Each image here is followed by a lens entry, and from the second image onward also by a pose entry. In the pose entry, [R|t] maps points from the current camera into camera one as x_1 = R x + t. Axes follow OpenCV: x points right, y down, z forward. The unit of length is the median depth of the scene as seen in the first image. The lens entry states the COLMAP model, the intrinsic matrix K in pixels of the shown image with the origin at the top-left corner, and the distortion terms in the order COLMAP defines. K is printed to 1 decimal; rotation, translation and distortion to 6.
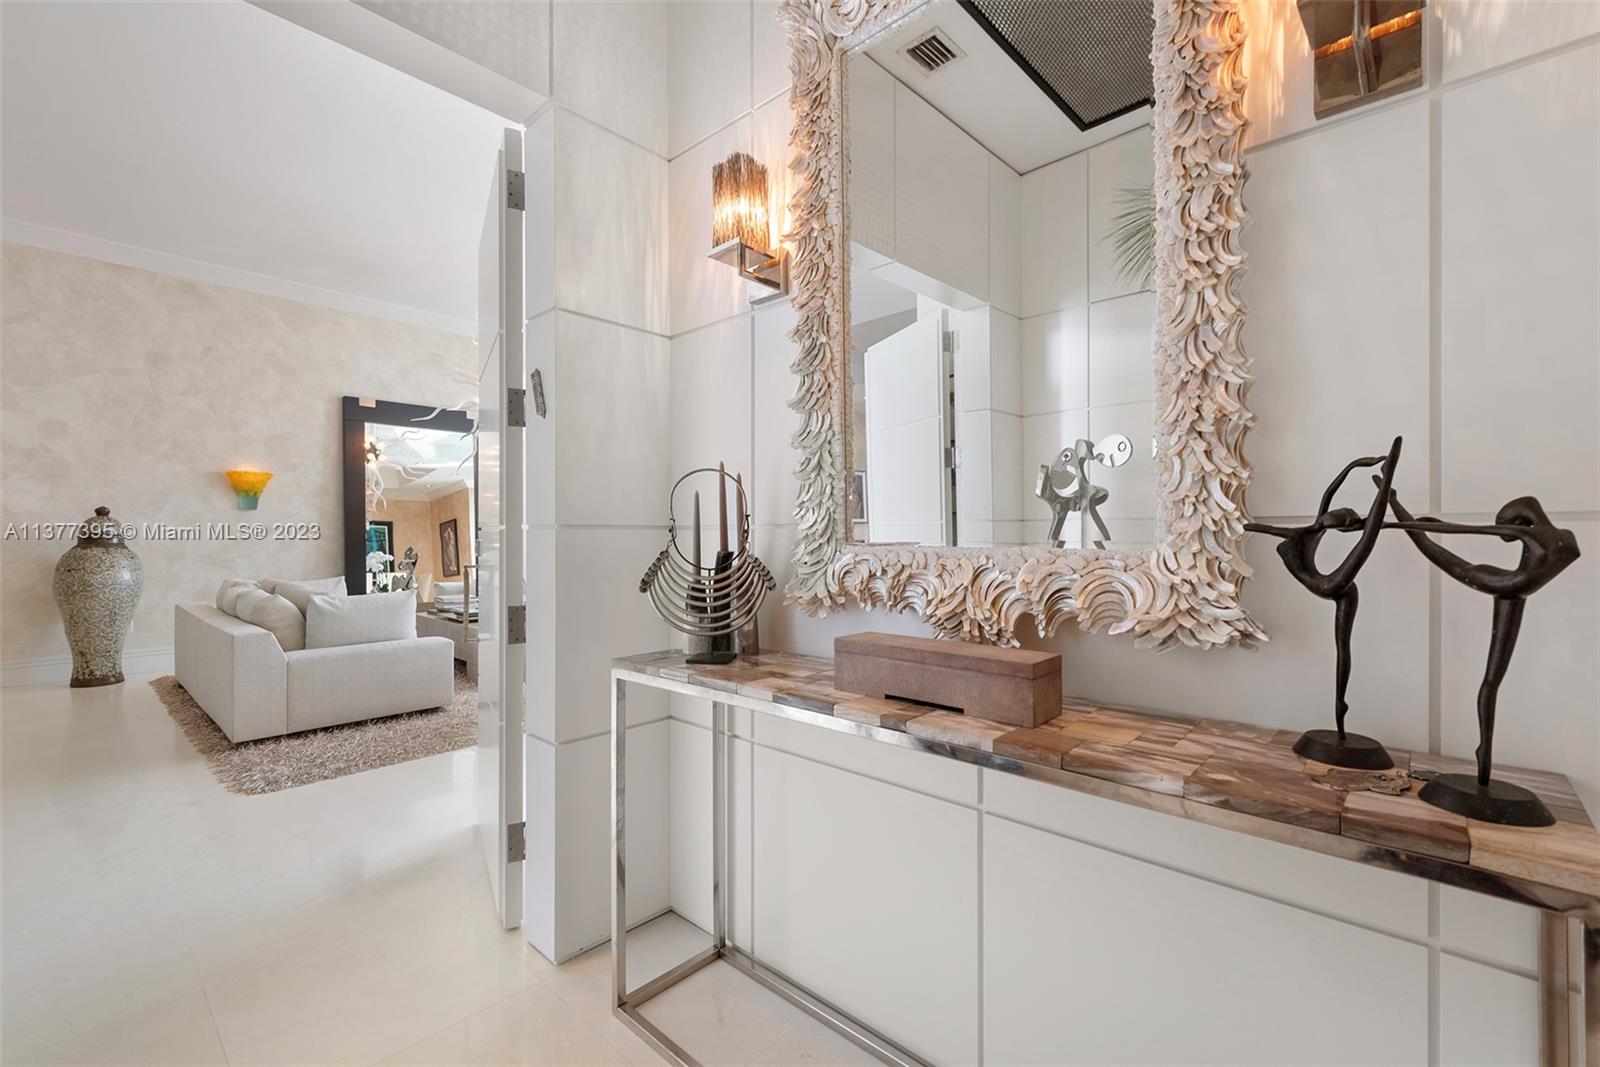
lens RADIAL K [[711.2, 0, 800.2], [0, 711.2, 527.9], [0, 0, 1]] dist [0.000426, 0.000460]
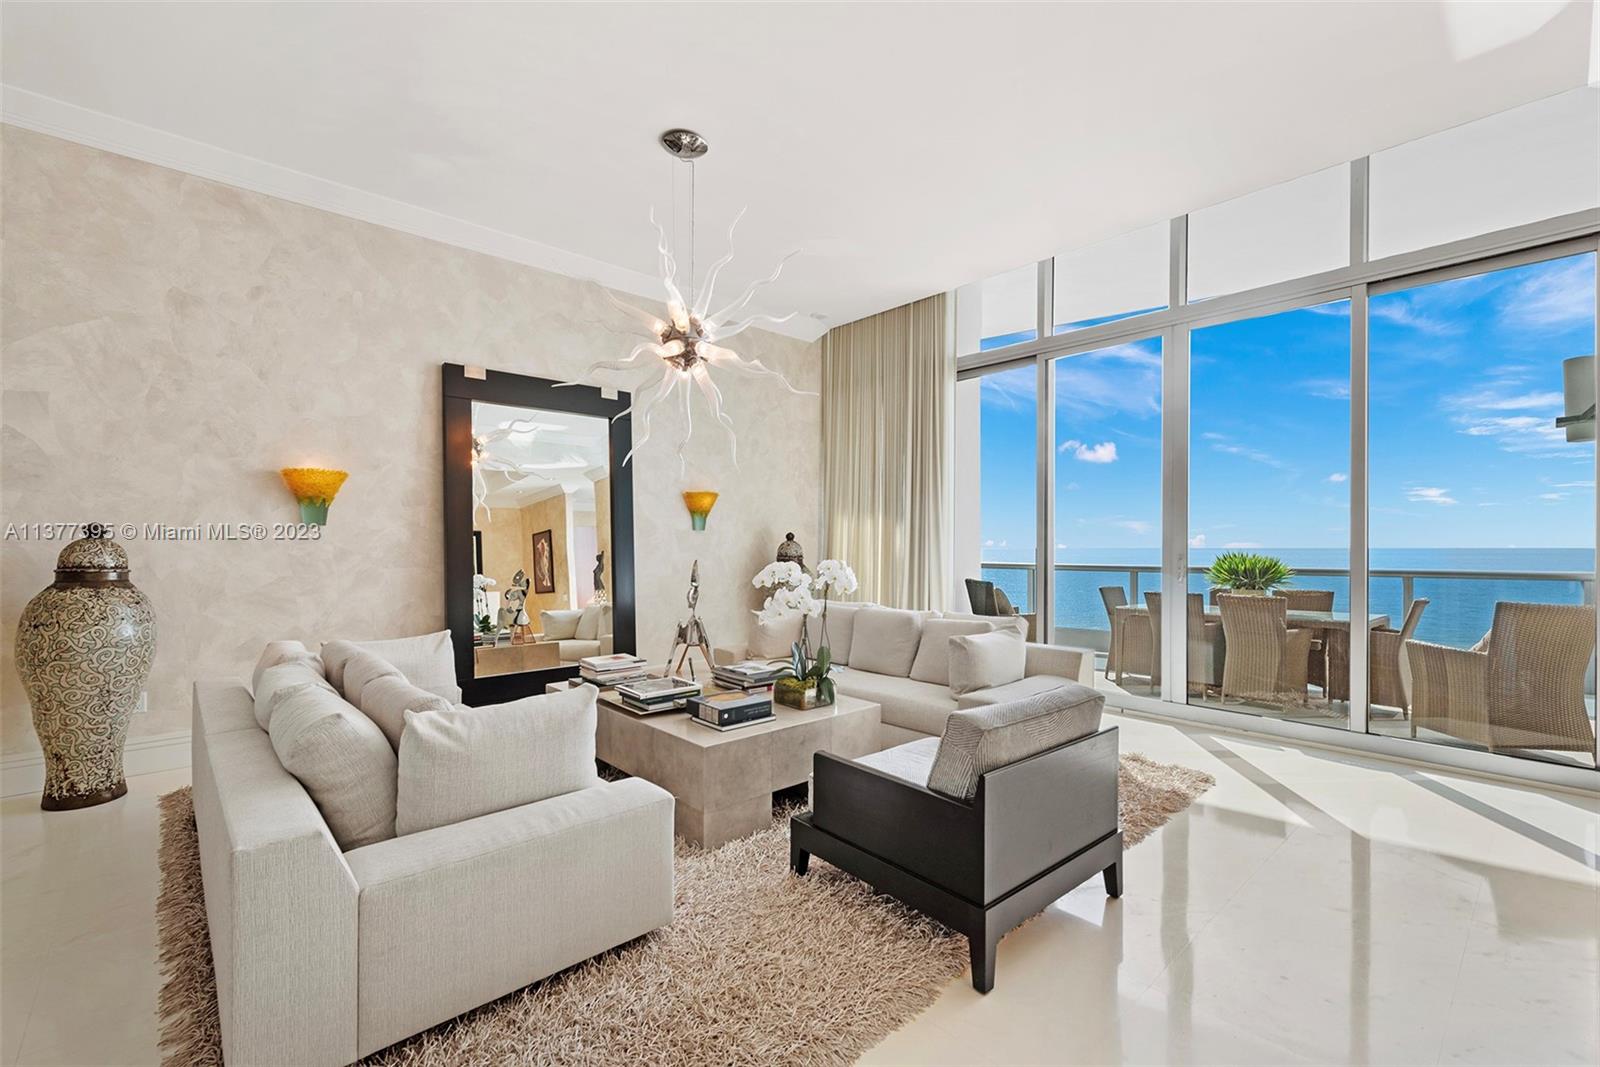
lens RADIAL K [[709.3, 0, 800.0], [0, 709.3, 533.5], [0, 0, 1]] dist [-0.000990, -0.000436]
pose [[0.996659, 0.002142, -0.081650, -0.272306], [-0.002113, 0.999998, 0.000448, -0.020468], [0.081651, -0.000274, 0.996661, 0.385333]]
